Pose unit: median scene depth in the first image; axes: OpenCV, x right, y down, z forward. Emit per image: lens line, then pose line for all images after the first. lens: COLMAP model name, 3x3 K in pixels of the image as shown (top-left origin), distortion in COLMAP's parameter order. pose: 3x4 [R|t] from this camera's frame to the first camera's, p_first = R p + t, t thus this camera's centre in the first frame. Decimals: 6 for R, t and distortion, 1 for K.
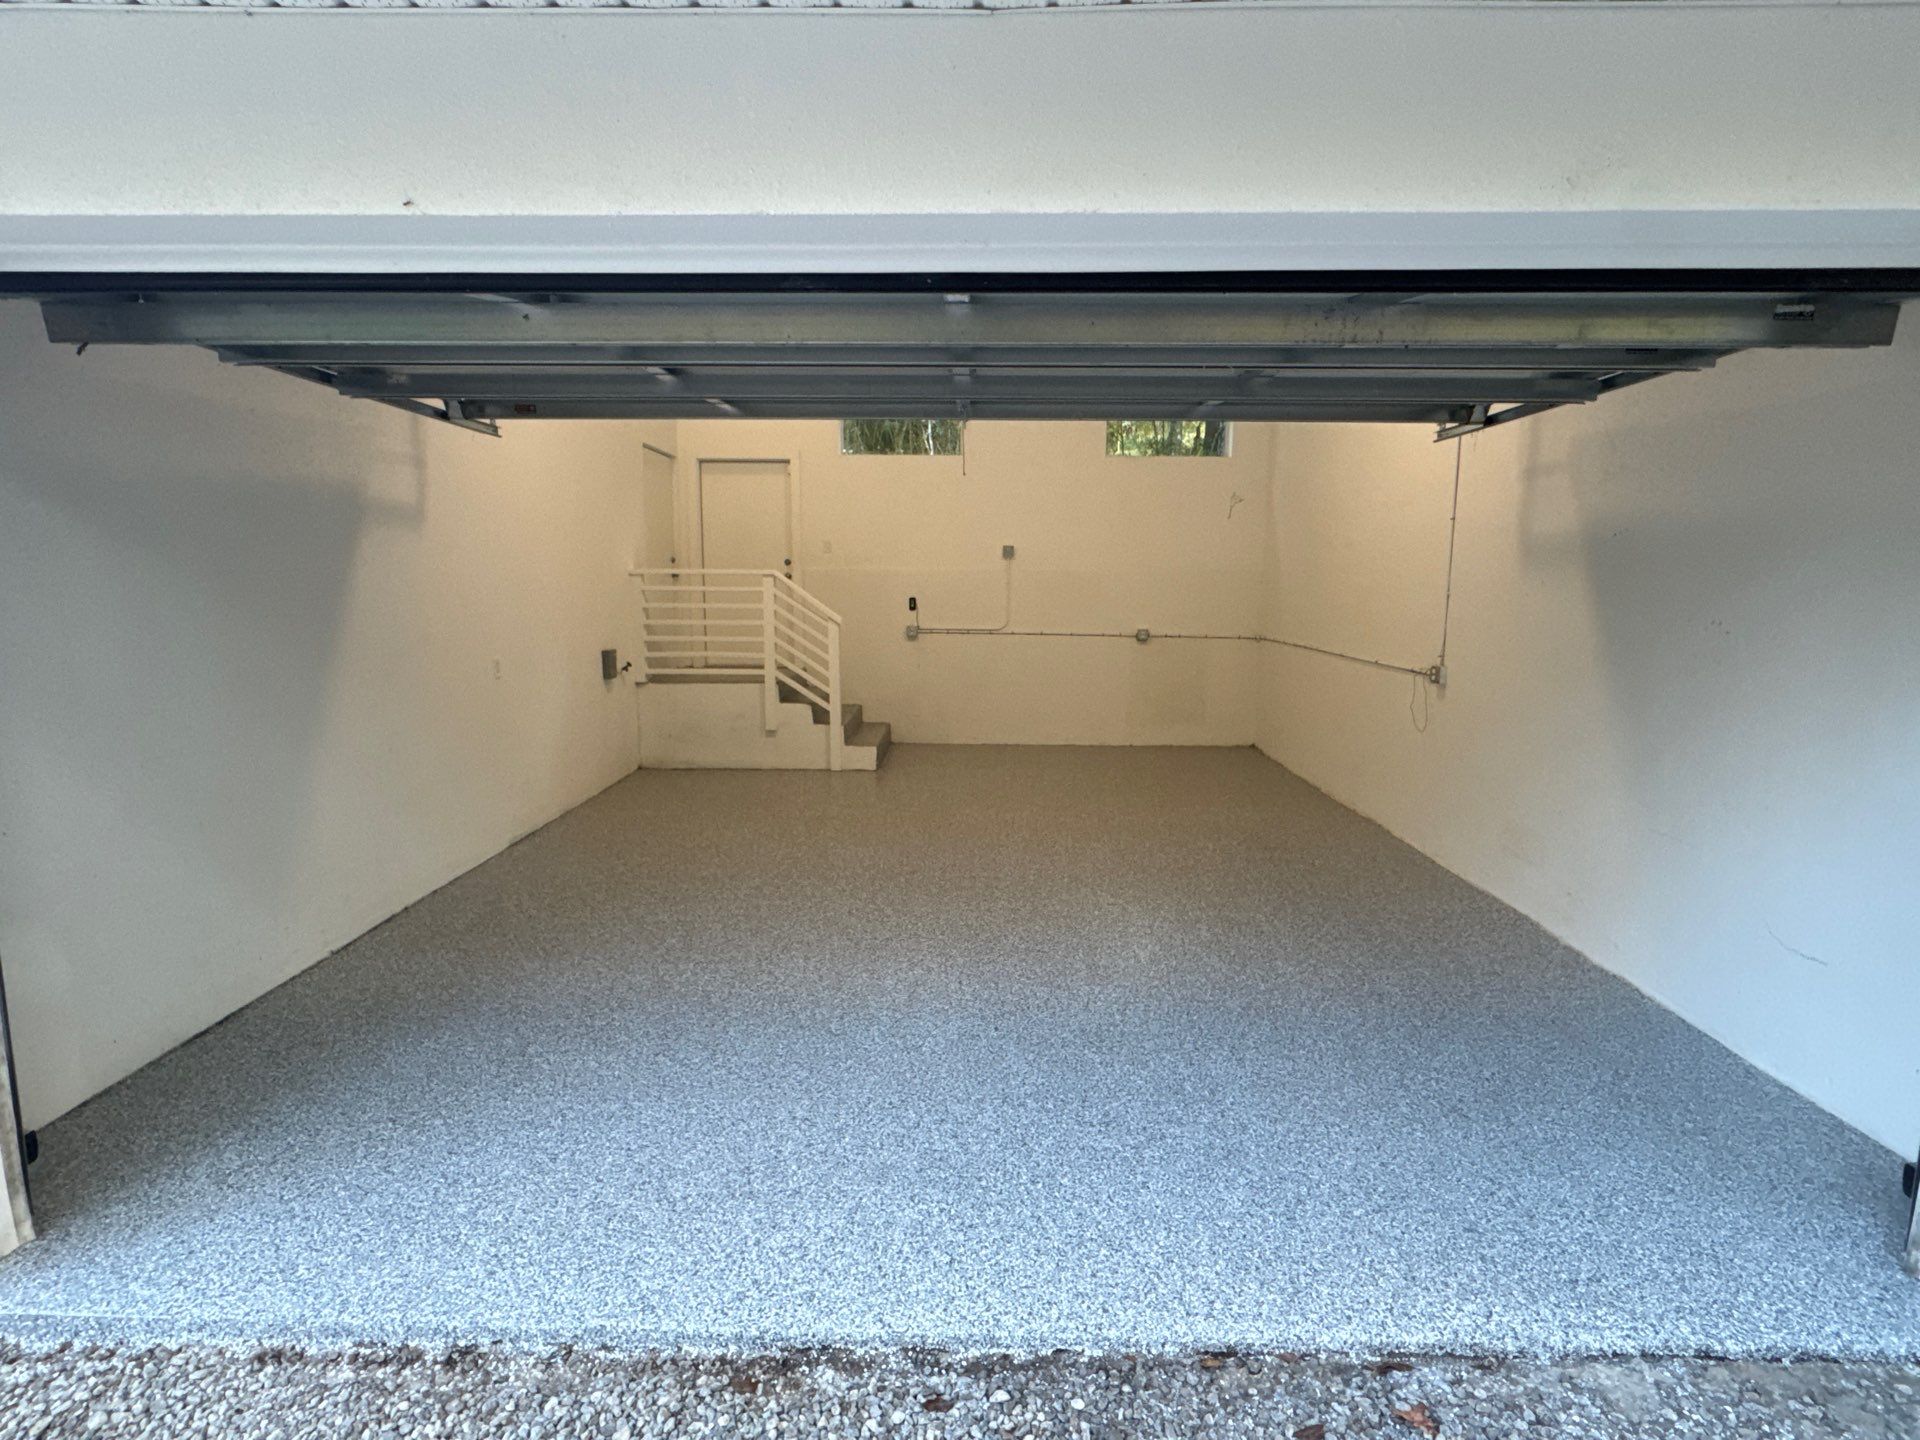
lens RADIAL K [[940.0, 0, 961.4], [0, 940.0, 722.5], [0, 0, 1]] dist [0.000658, -0.000072]
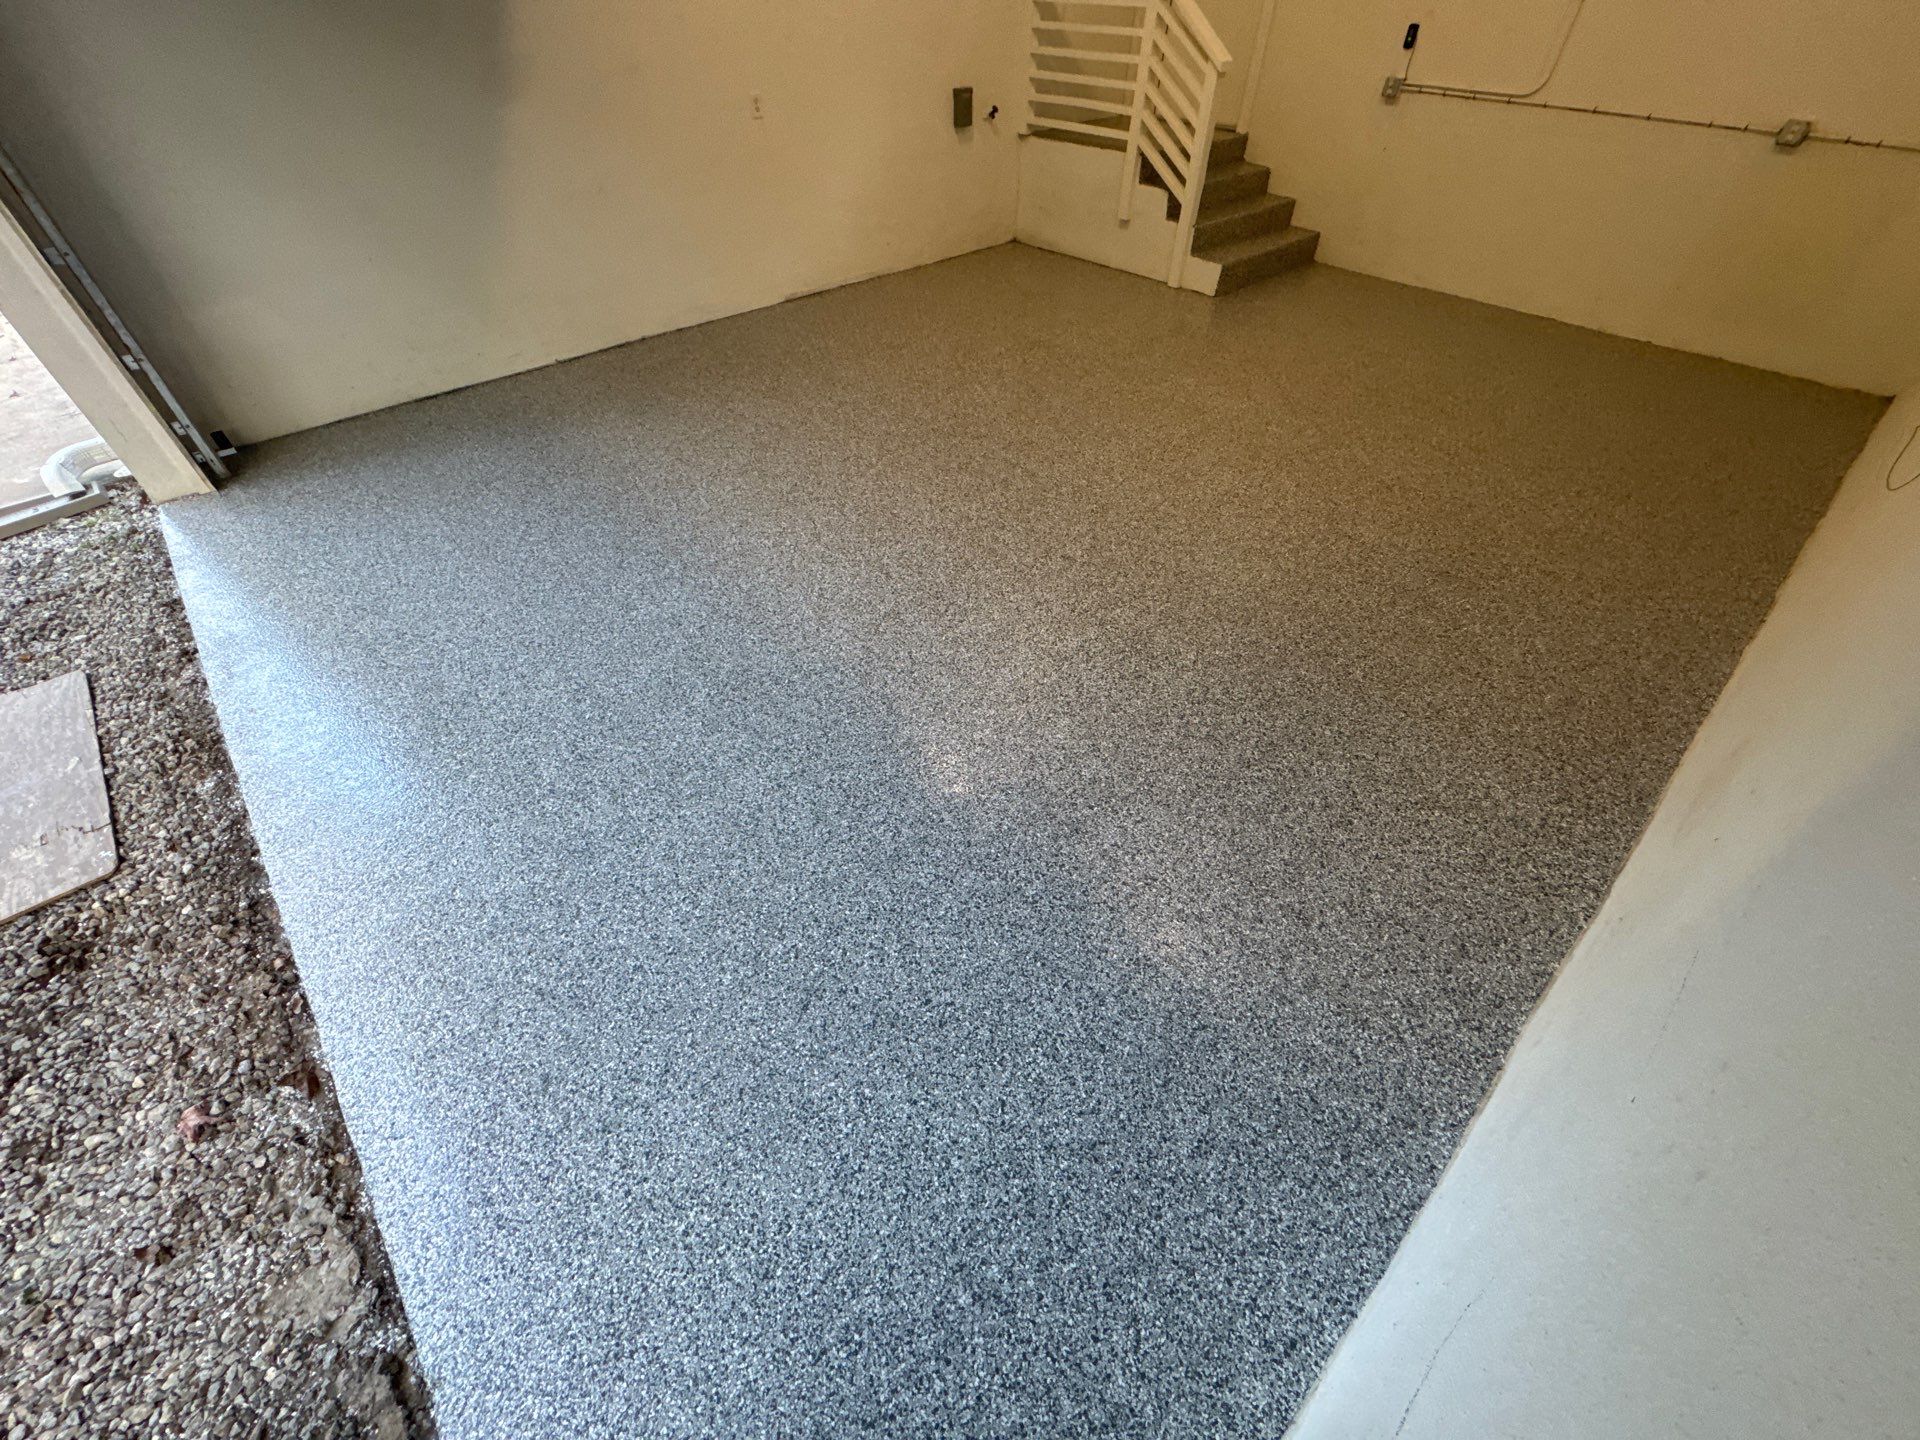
lens RADIAL K [[765.7, 0, 960.5], [0, 765.7, 717.8], [0, 0, 1]] dist [-0.004027, 0.000395]
pose [[0.688298, 0.510406, -0.515492, 0.314156], [-0.111295, 0.776489, 0.620225, -0.059246], [0.716840, -0.369528, 0.591261, 0.311900]]
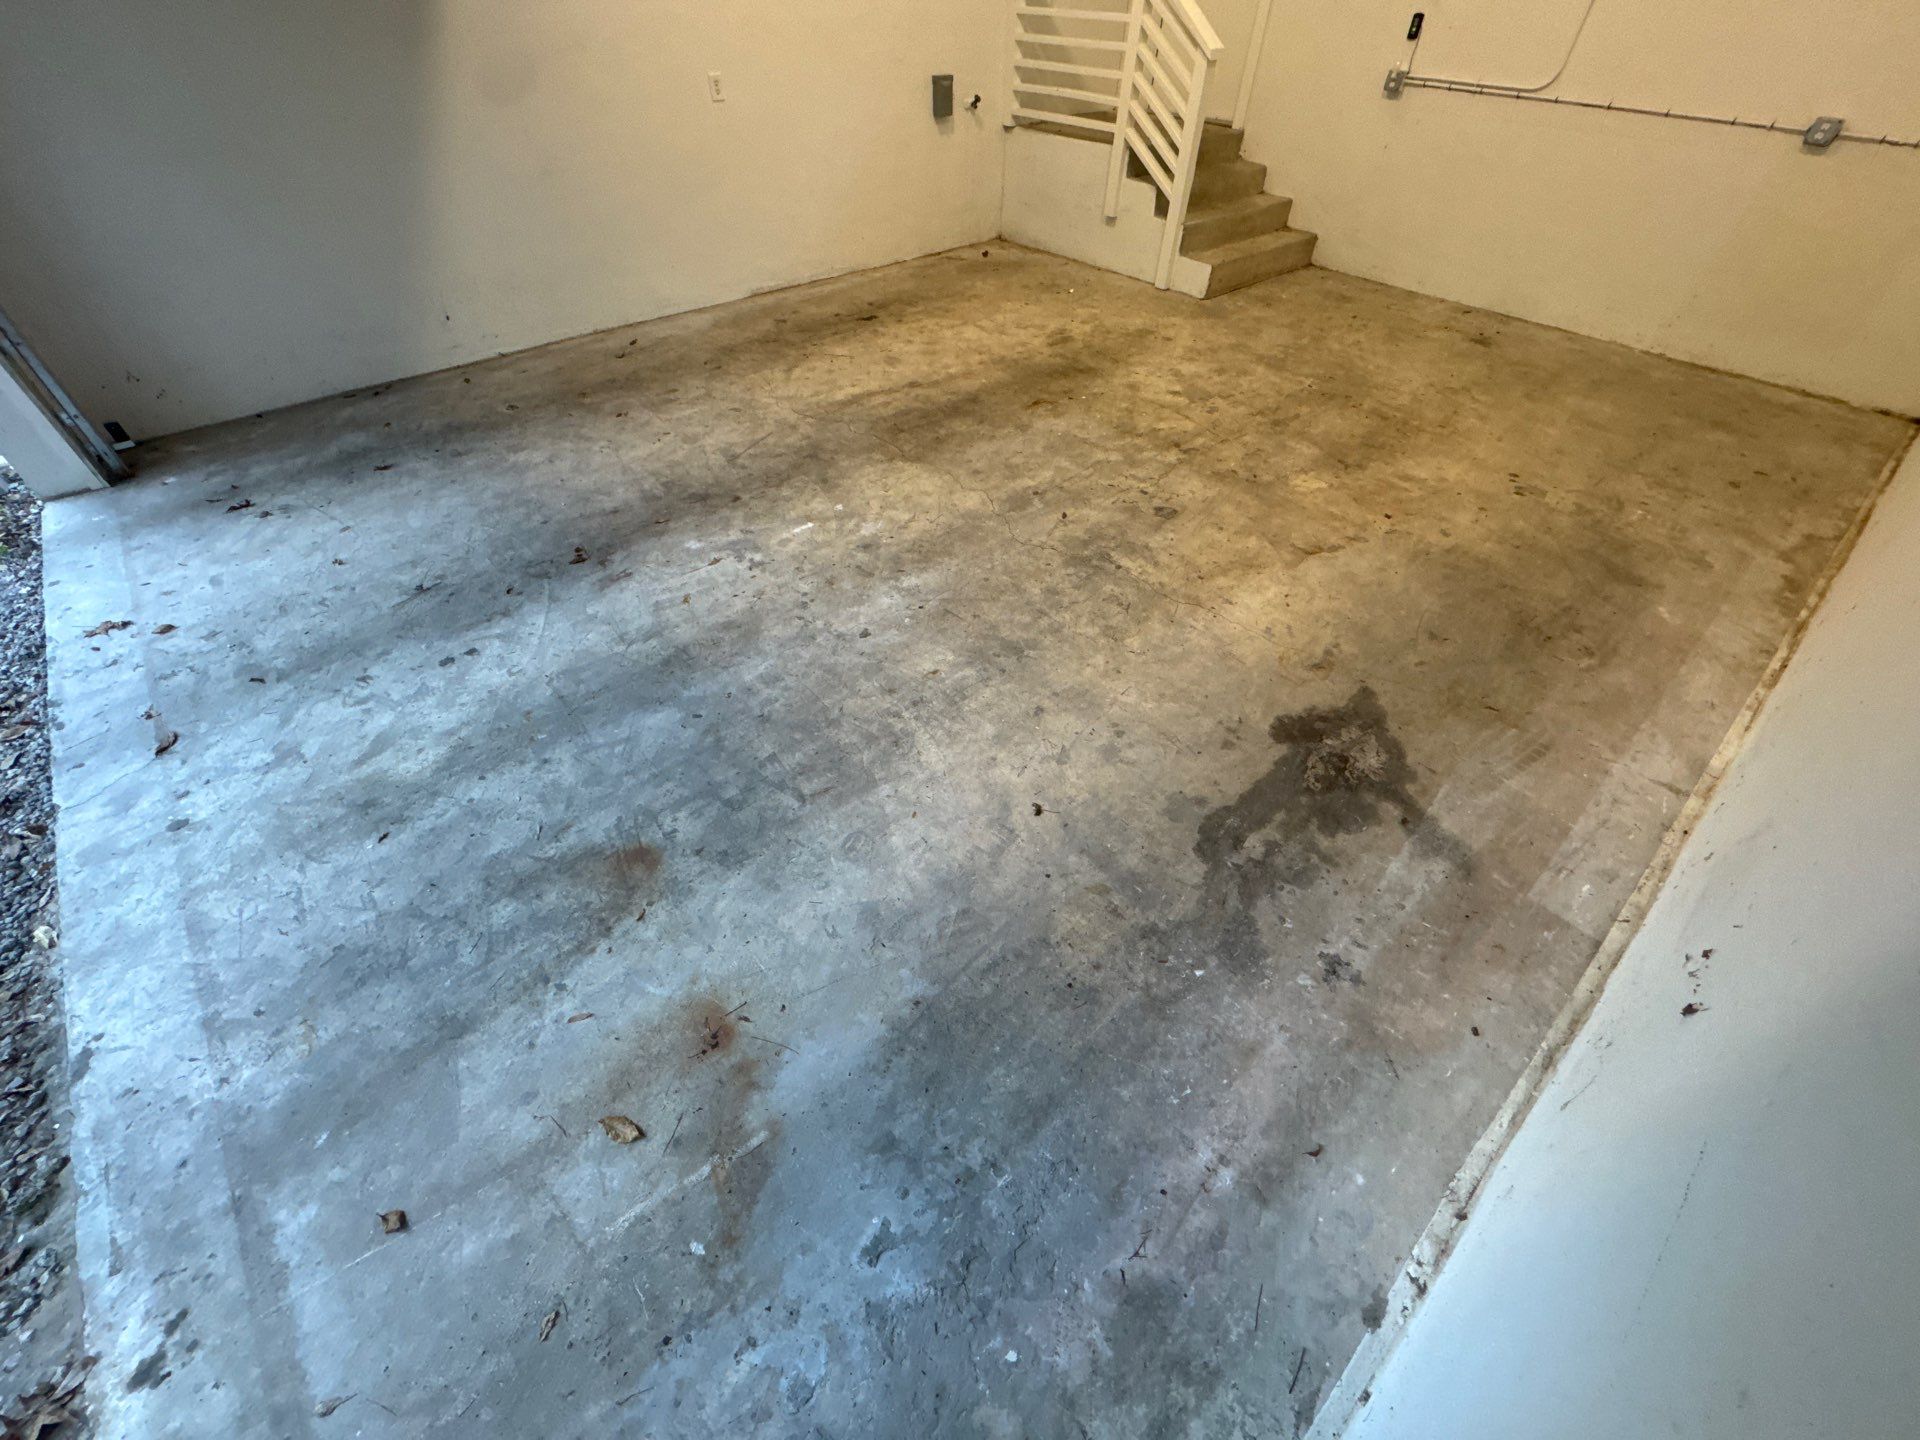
lens RADIAL K [[765.7, 0, 955.5], [0, 765.7, 717.5], [0, 0, 1]] dist [-0.004027, 0.000395]
pose [[0.675837, 0.522522, -0.519823, 0.306855], [-0.123334, 0.775504, 0.619179, -0.052633], [0.726659, -0.354352, 0.588559, 0.358865]]
